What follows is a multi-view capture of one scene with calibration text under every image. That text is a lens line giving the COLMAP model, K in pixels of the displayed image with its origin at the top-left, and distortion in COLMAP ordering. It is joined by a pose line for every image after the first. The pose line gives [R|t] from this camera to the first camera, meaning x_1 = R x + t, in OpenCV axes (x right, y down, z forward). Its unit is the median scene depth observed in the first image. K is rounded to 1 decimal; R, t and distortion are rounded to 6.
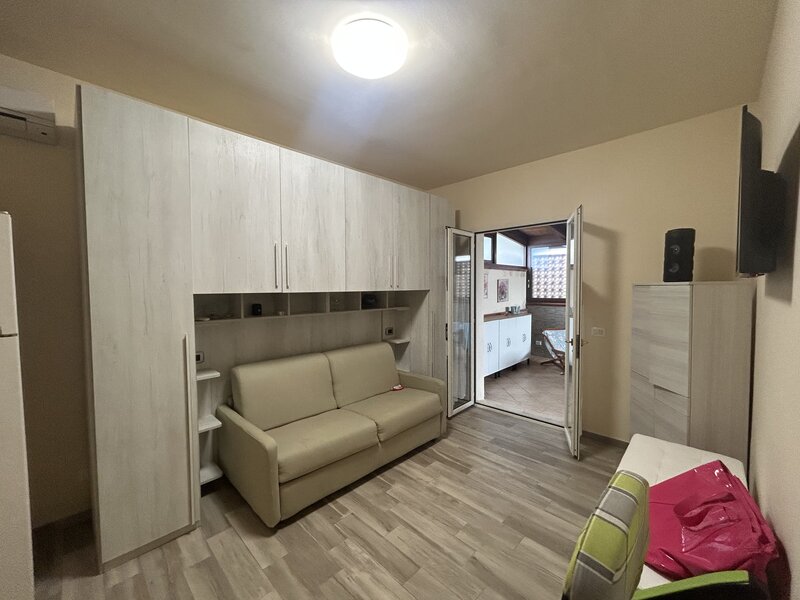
lens RADIAL K [[325.2, 0, 399.3], [0, 325.2, 299.3], [0, 0, 1]] dist [0.007562, -0.002074]
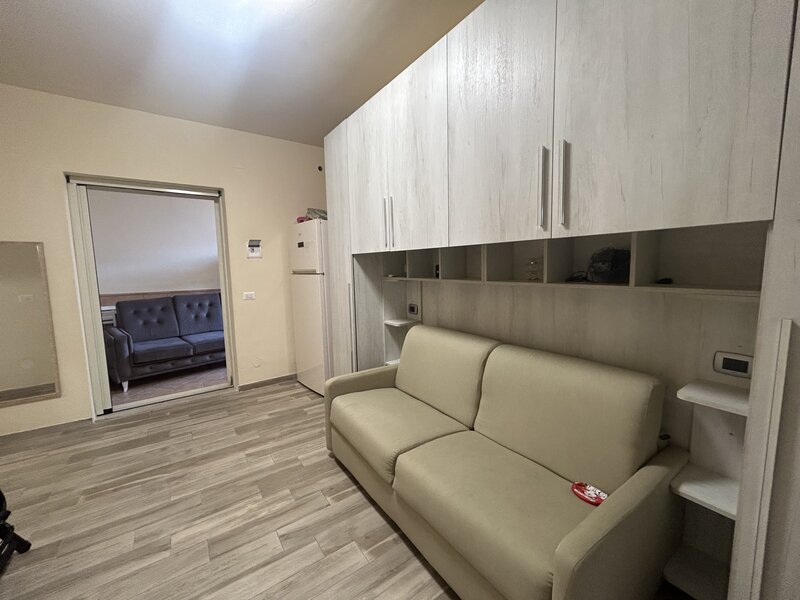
lens RADIAL K [[325.2, 0, 398.5], [0, 325.2, 300.8], [0, 0, 1]] dist [0.007562, -0.002074]
pose [[-0.186515, 0.119994, -0.975097, 0.501427], [-0.017201, 0.991962, 0.125359, 0.002389], [0.982301, 0.040154, -0.182952, 1.091533]]
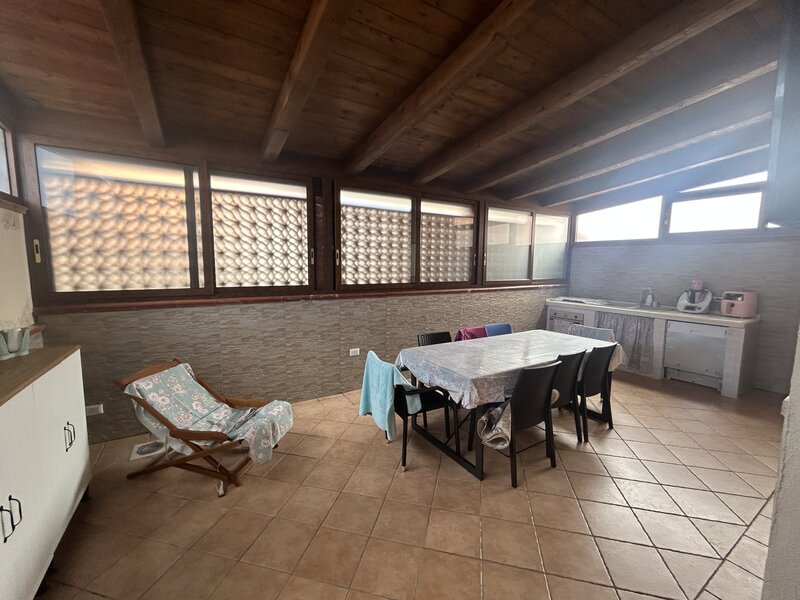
lens RADIAL K [[325.2, 0, 398.8], [0, 325.2, 296.1], [0, 0, 1]] dist [0.007562, -0.002074]
pose [[0.253495, -0.090760, 0.963069, 0.448314], [0.026258, 0.995867, 0.086939, -0.058379], [-0.966980, 0.003250, 0.254831, 1.529383]]
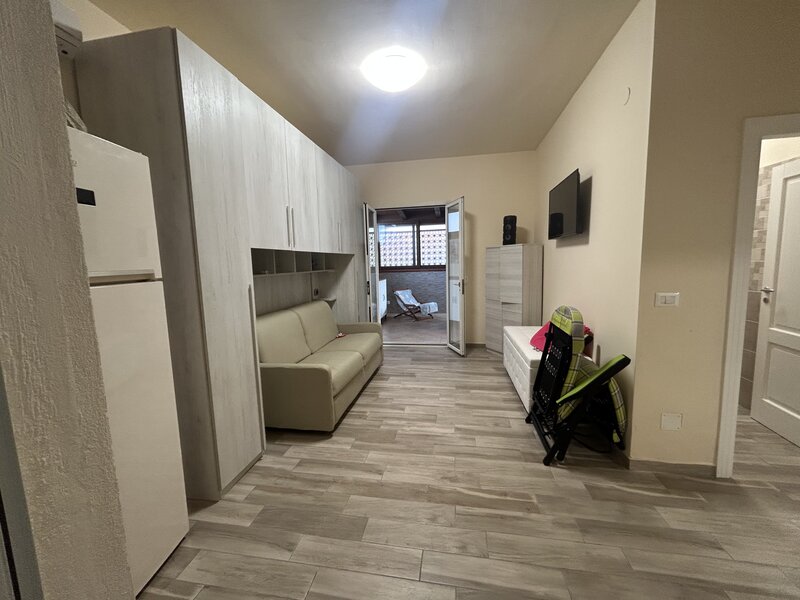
lens RADIAL K [[325.2, 0, 398.6], [0, 325.2, 296.9], [0, 0, 1]] dist [0.007562, -0.002074]
pose [[0.824999, -0.078175, 0.559700, -0.641352], [0.046288, 0.996406, 0.070943, 0.070848], [-0.563235, -0.032620, 0.825653, -0.146920]]
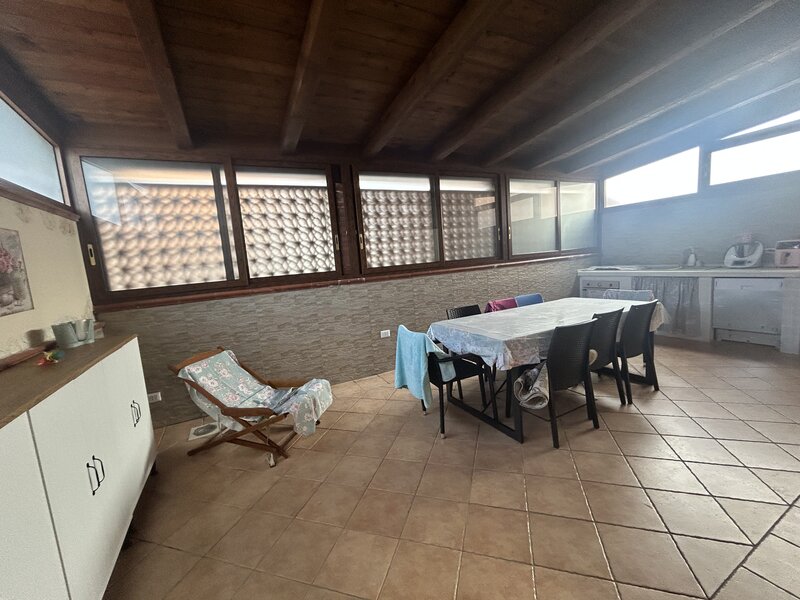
lens RADIAL K [[325.2, 0, 398.3], [0, 325.2, 295.3], [0, 0, 1]] dist [0.007562, -0.002074]
pose [[0.321451, -0.130508, 0.937890, 0.430028], [0.112614, 0.988697, 0.098980, 0.000287], [-0.940206, 0.073803, 0.332515, 1.531386]]
